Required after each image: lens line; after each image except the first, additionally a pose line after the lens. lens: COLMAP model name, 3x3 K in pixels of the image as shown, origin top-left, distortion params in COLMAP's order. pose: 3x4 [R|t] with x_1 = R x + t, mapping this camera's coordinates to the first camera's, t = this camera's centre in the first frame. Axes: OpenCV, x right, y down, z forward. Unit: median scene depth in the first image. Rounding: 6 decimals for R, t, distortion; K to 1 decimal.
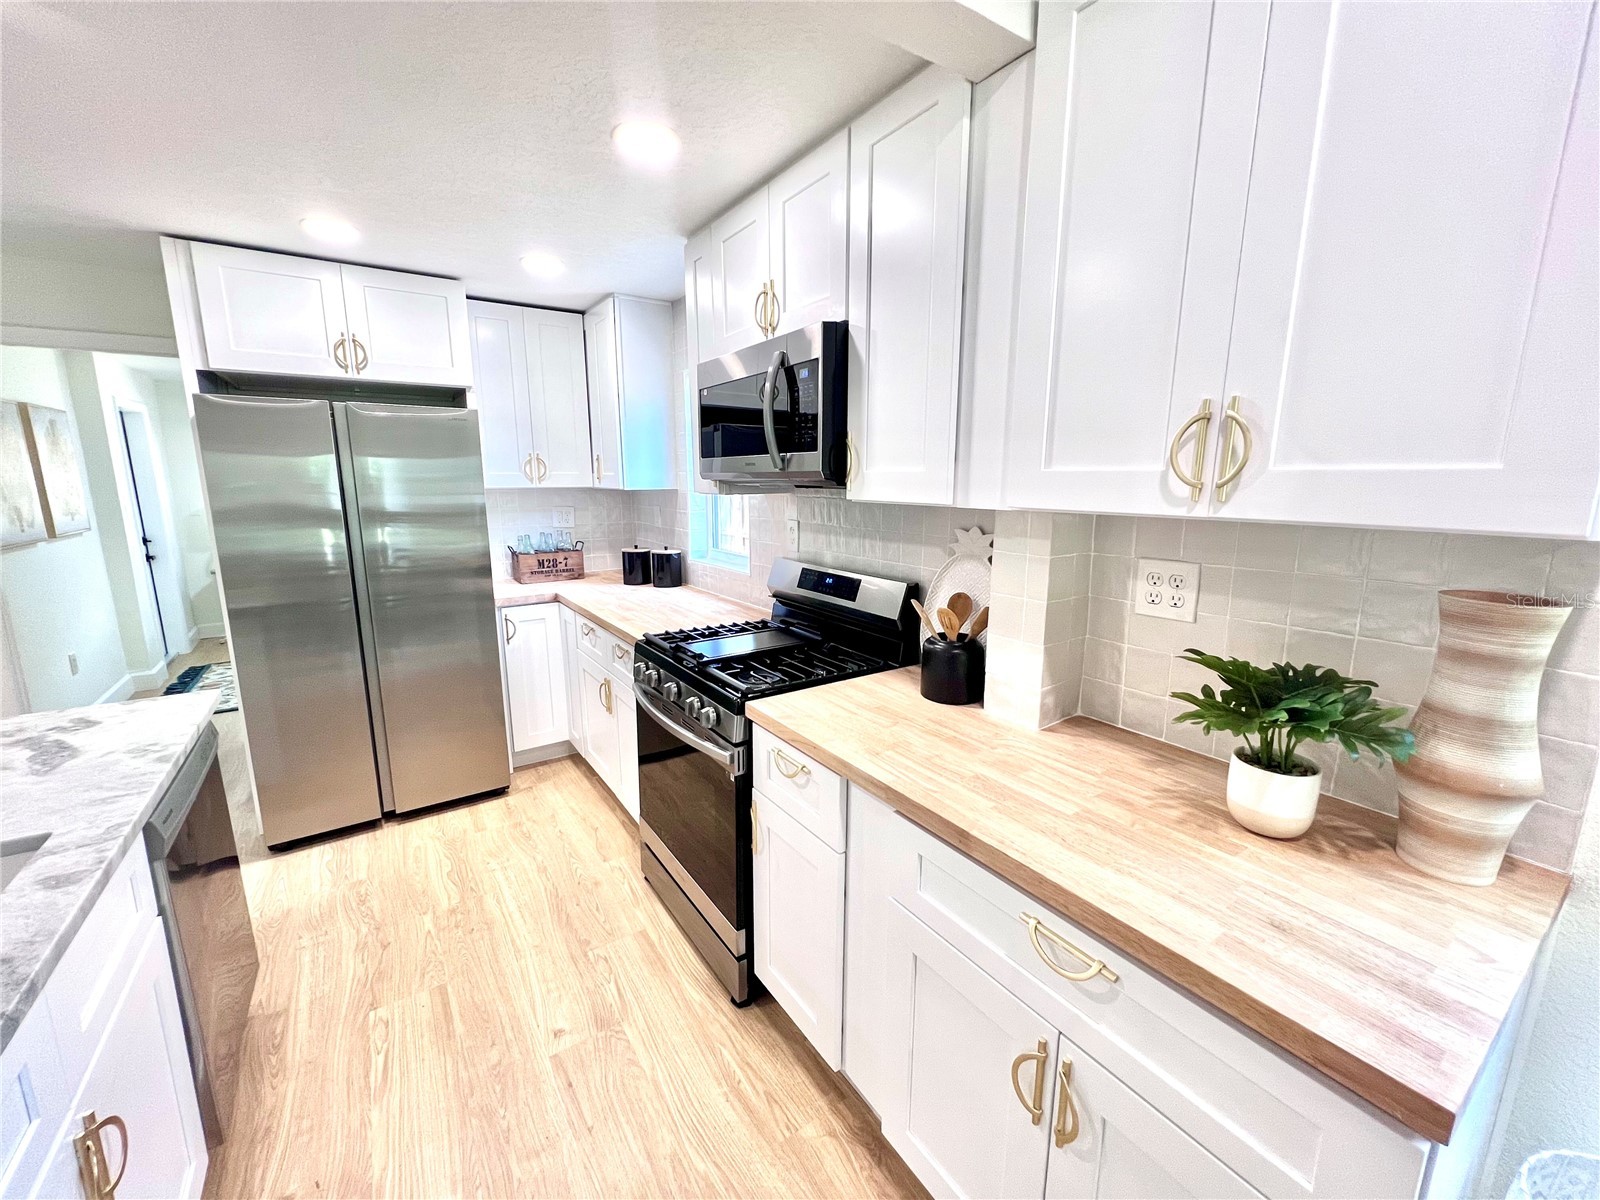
lens RADIAL K [[642.2, 0, 798.4], [0, 642.2, 599.6], [0, 0, 1]] dist [-0.003819, 0.000923]
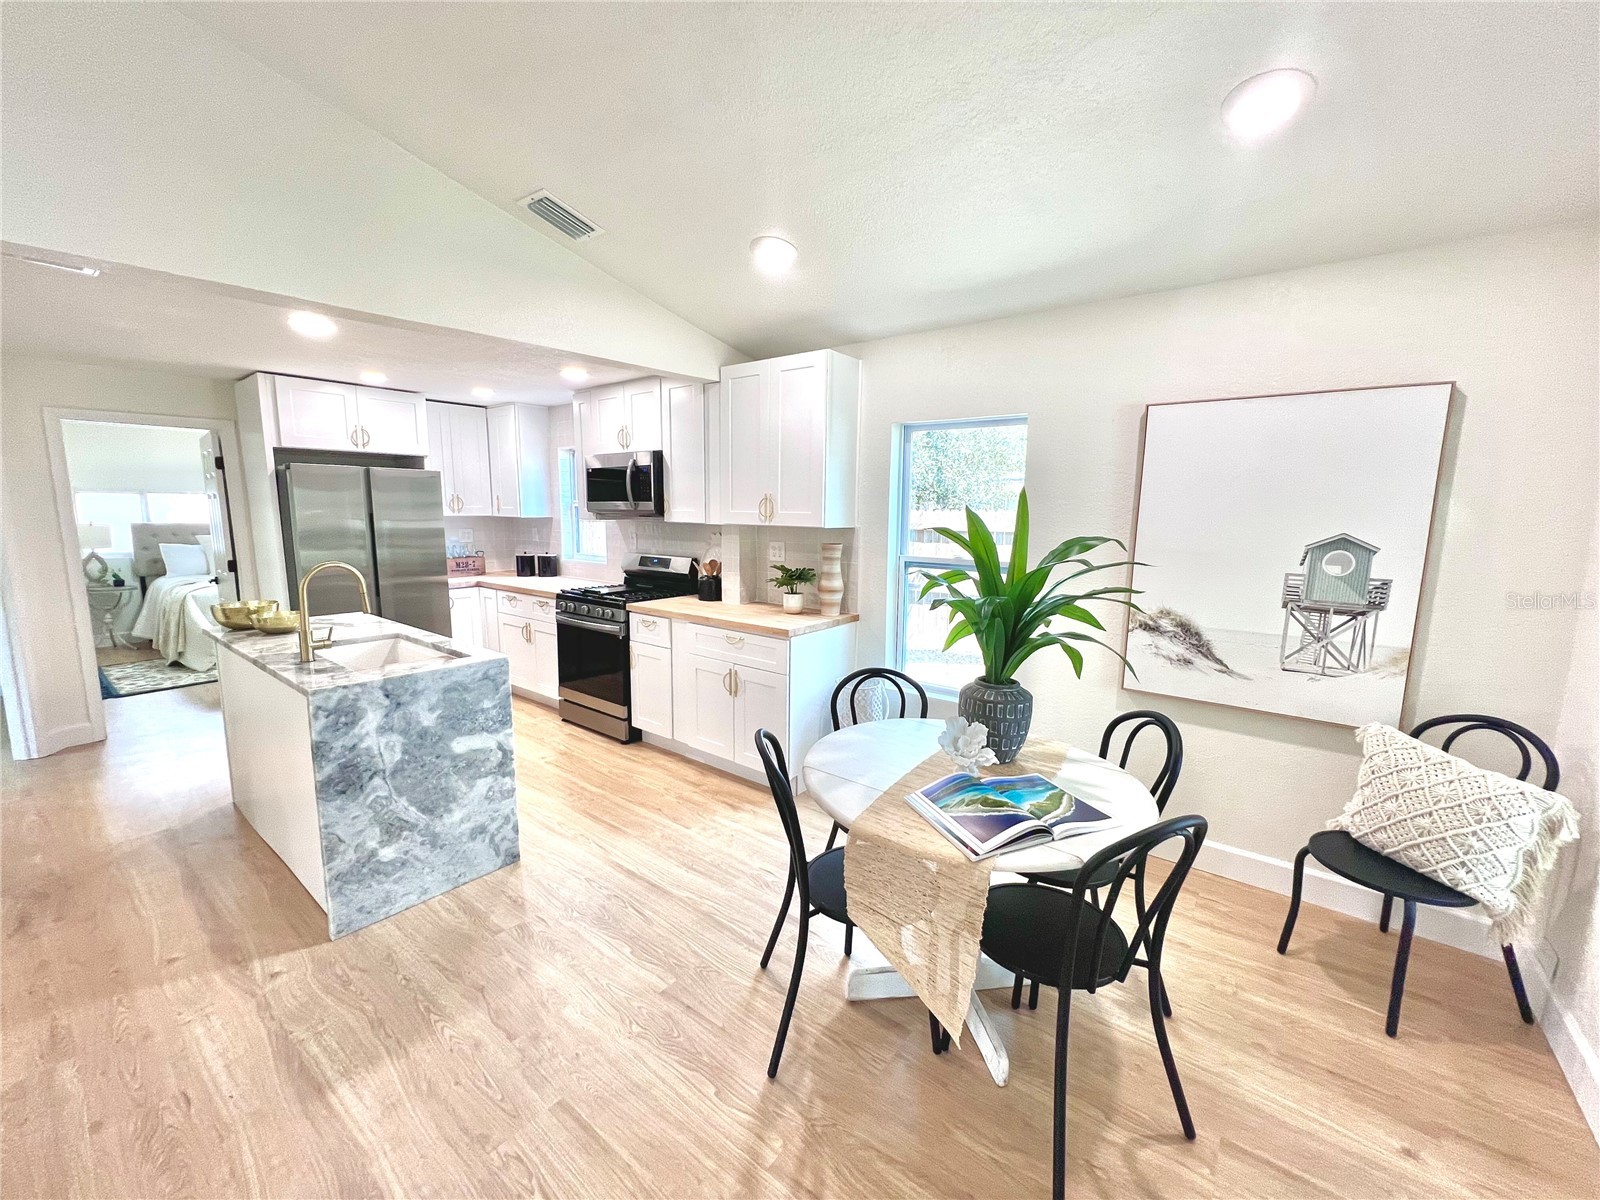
lens RADIAL K [[642.2, 0, 798.5], [0, 642.2, 600.2], [0, 0, 1]] dist [-0.003819, 0.000923]
pose [[0.952274, -0.035090, 0.303222, -0.172917], [0.048642, 0.998121, -0.037254, 0.235014], [-0.301345, 0.050226, 0.952191, -1.326882]]
